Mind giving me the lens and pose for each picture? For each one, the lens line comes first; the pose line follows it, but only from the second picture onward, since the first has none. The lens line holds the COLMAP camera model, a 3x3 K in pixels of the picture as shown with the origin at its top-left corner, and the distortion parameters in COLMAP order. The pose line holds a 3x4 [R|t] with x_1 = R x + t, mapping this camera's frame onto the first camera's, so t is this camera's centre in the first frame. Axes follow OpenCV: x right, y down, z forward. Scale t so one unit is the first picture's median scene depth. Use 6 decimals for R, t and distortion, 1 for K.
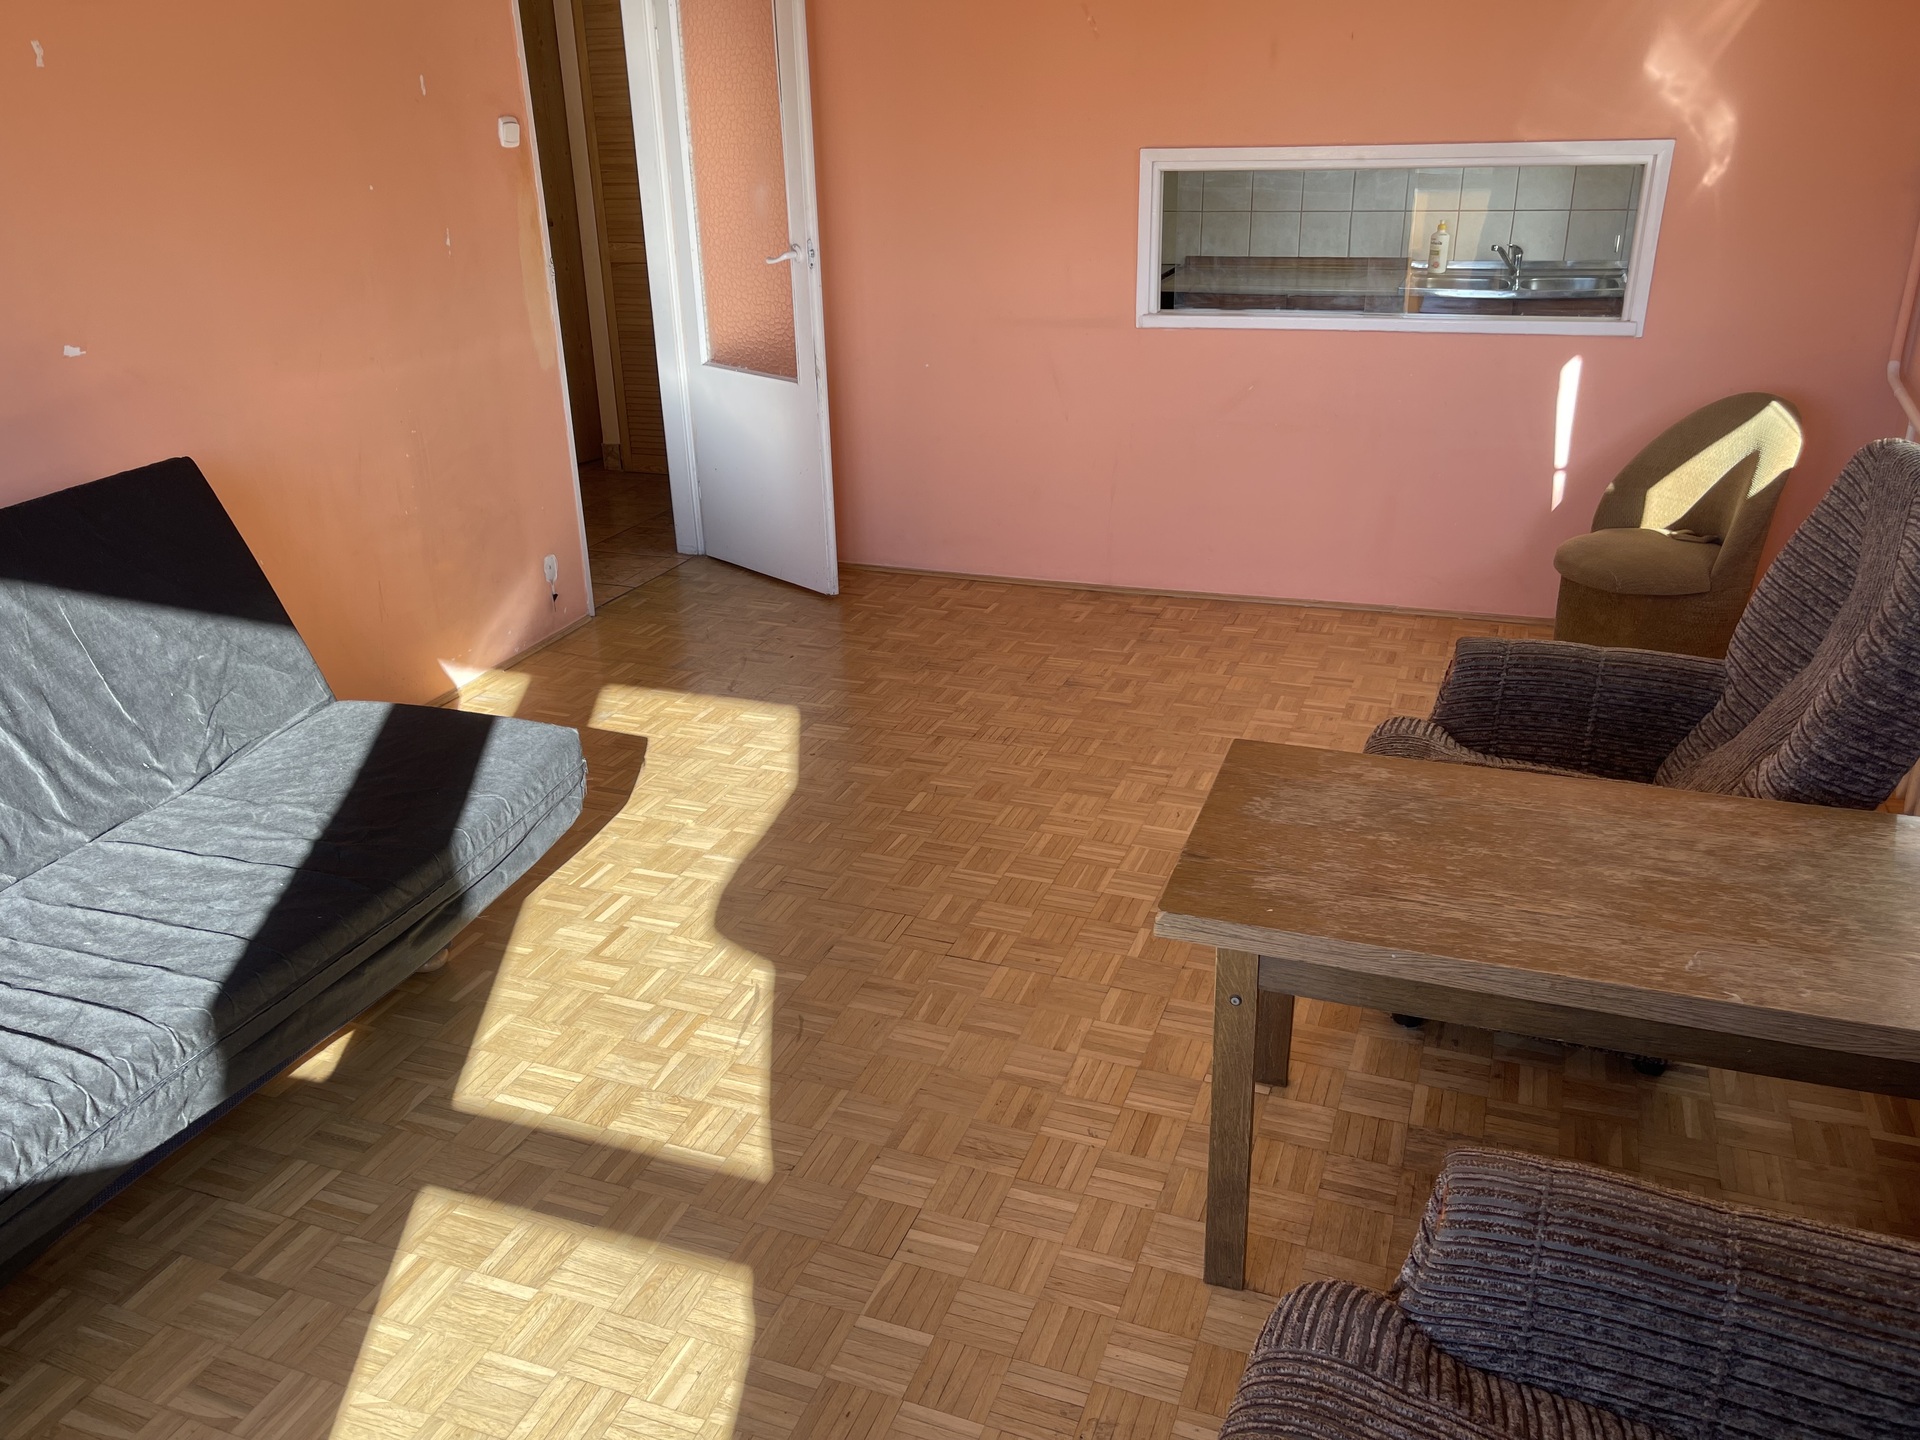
lens RADIAL K [[1486.6, 0, 961.5], [0, 1486.6, 713.9], [0, 0, 1]] dist [0.030937, -0.003494]
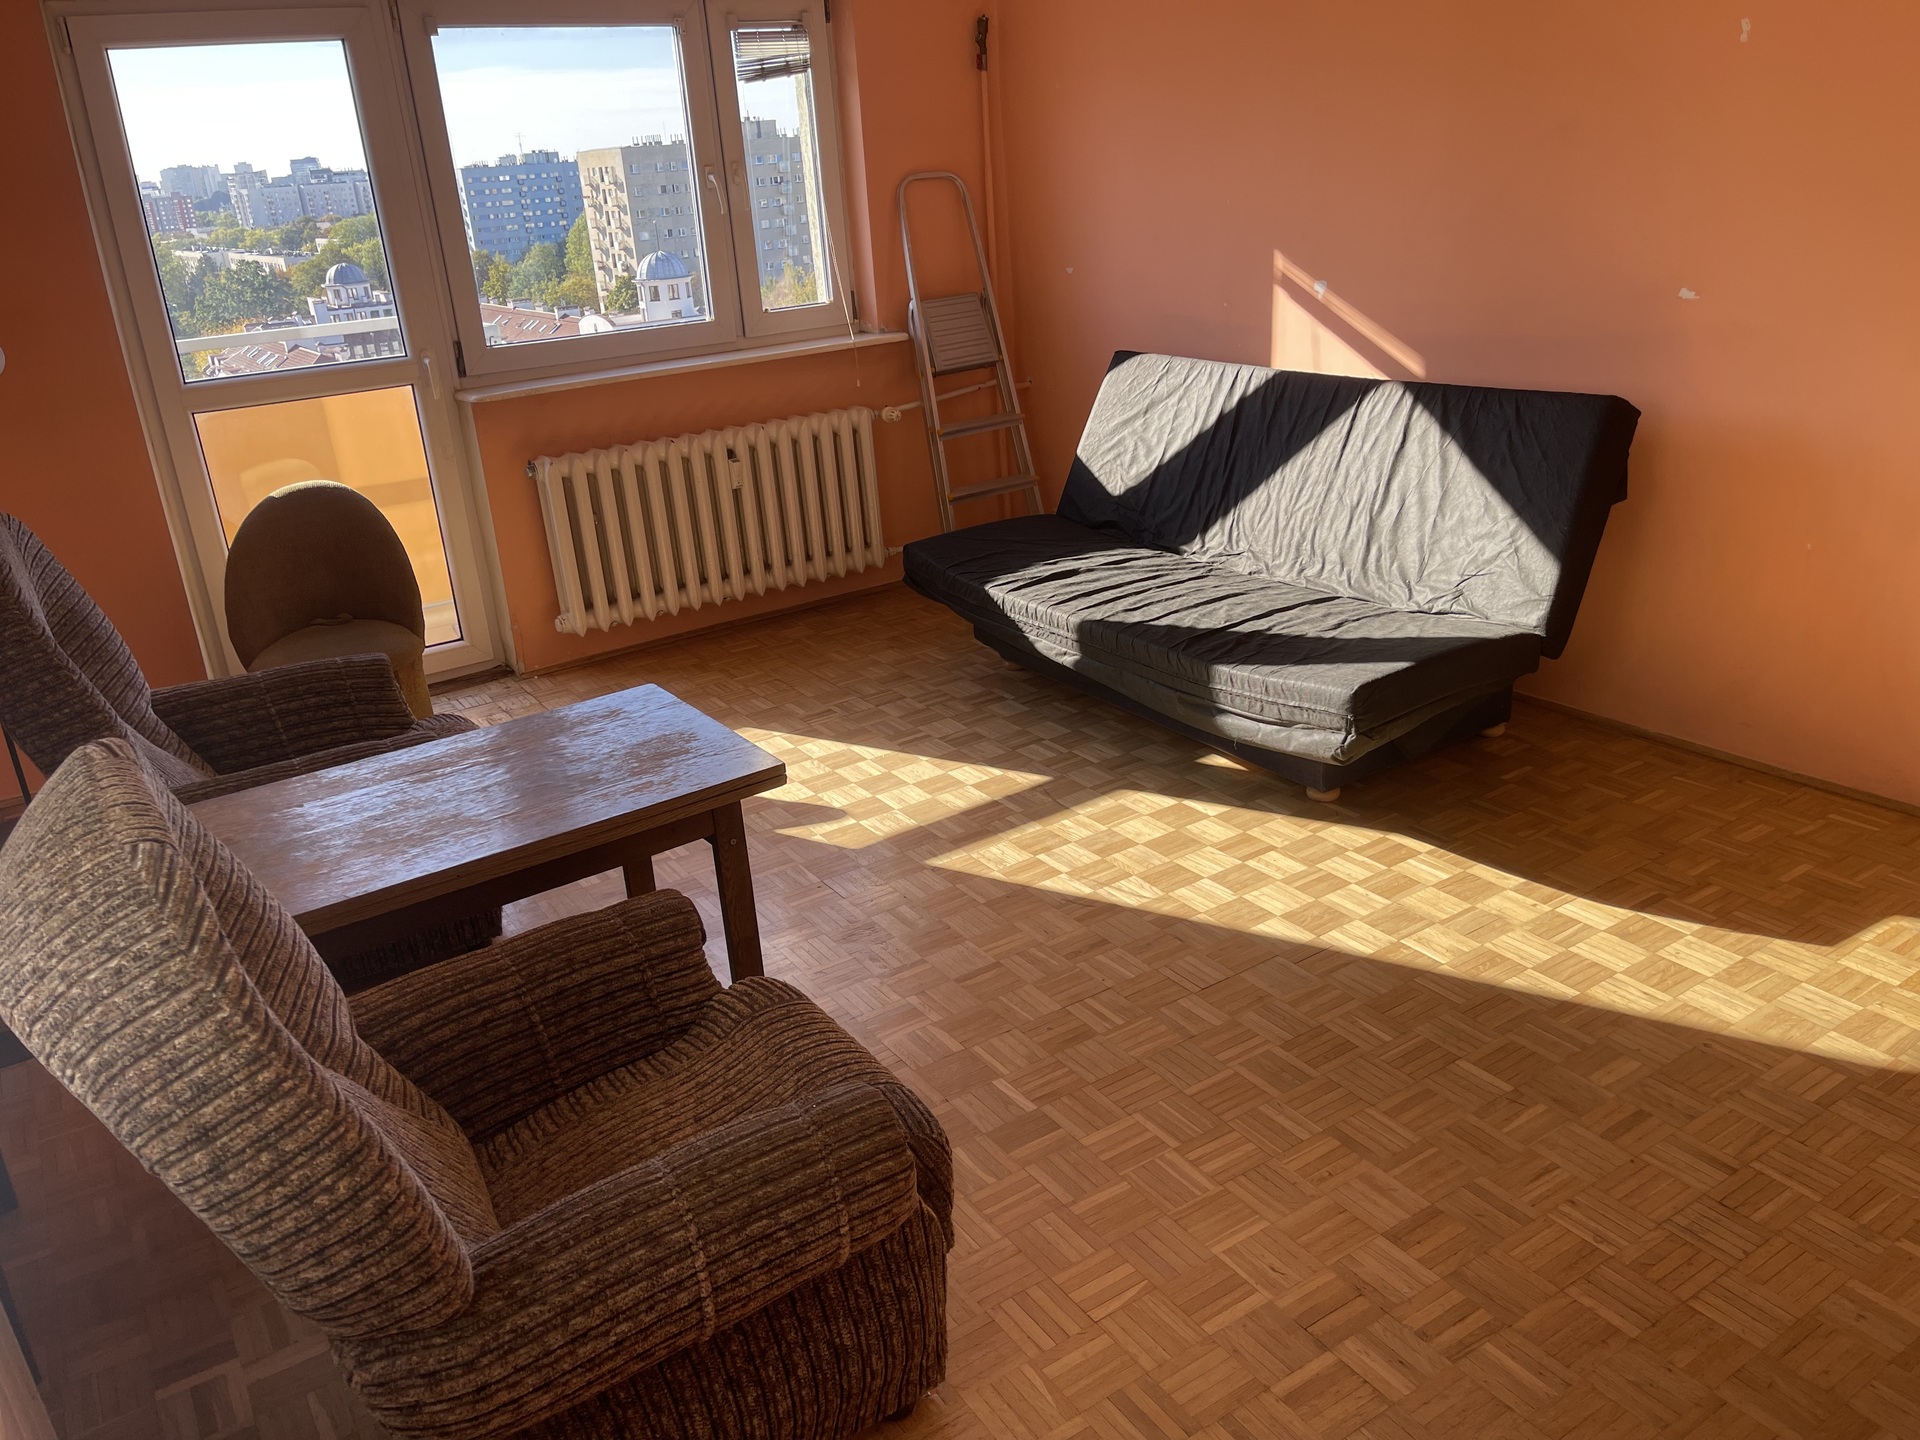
lens RADIAL K [[1486.6, 0, 962.6], [0, 1486.6, 723.4], [0, 0, 1]] dist [0.030937, -0.003494]
pose [[-0.589283, 0.348106, -0.729087, 0.821118], [-0.232084, 0.791448, 0.565462, -0.598588], [0.773875, 0.502426, -0.385597, 1.407849]]
